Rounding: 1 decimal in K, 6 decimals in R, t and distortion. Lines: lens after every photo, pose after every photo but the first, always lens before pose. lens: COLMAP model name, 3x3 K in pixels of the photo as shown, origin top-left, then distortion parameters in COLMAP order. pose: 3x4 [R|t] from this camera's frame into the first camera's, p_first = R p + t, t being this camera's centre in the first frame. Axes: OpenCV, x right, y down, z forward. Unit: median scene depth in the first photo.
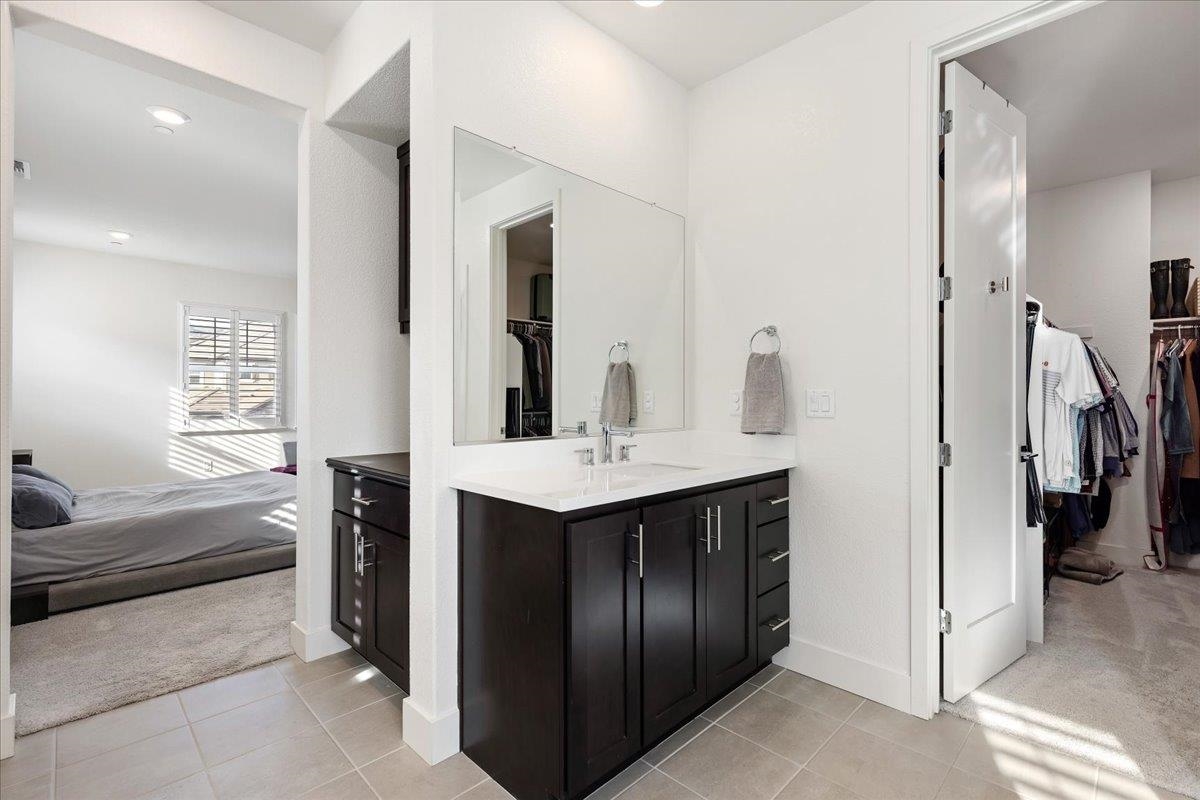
lens RADIAL K [[535.5, 0, 615.6], [0, 535.5, 400.2], [0, 0, 1]] dist [0.003623, 0.000715]
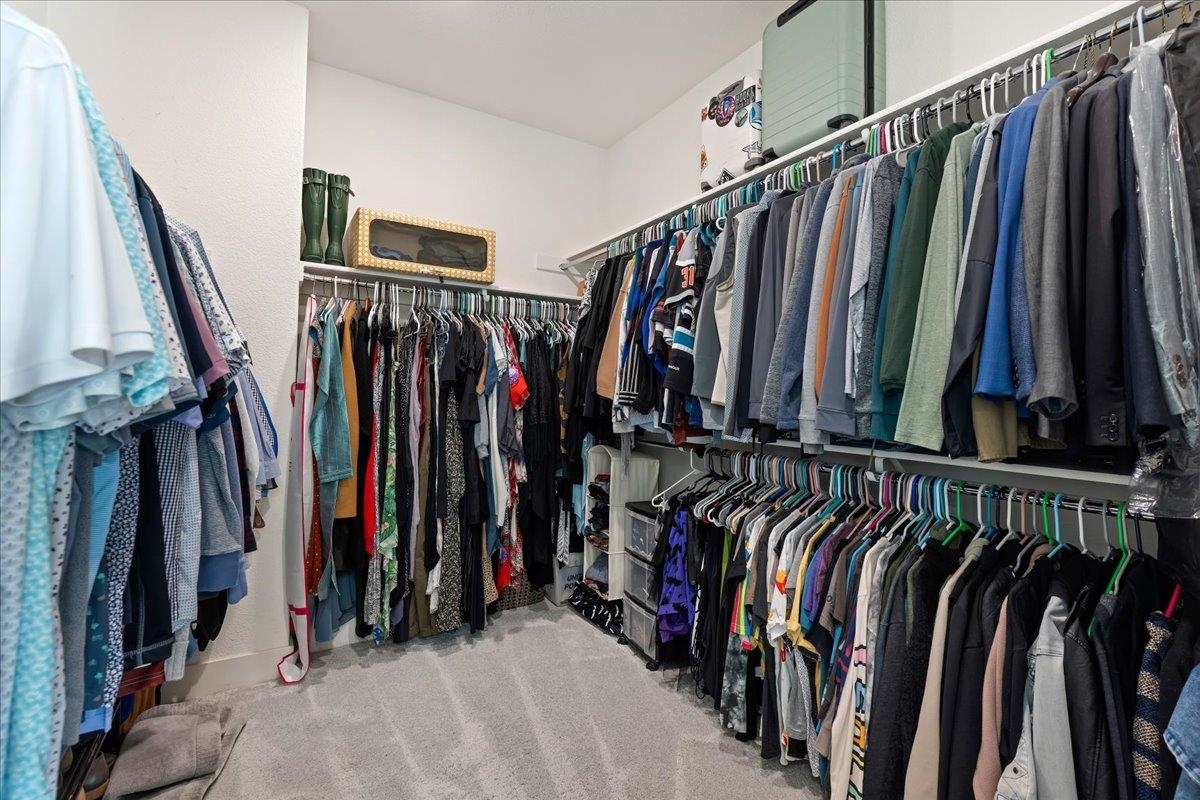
lens RADIAL K [[529.3, 0, 600.7], [0, 529.3, 373.0], [0, 0, 1]] dist [0.000510, -0.000245]
pose [[0.235295, 0.042129, 0.971011, 0.512850], [-0.006606, 0.999106, -0.041747, 0.000983], [-0.971902, 0.003408, 0.235363, 0.544314]]
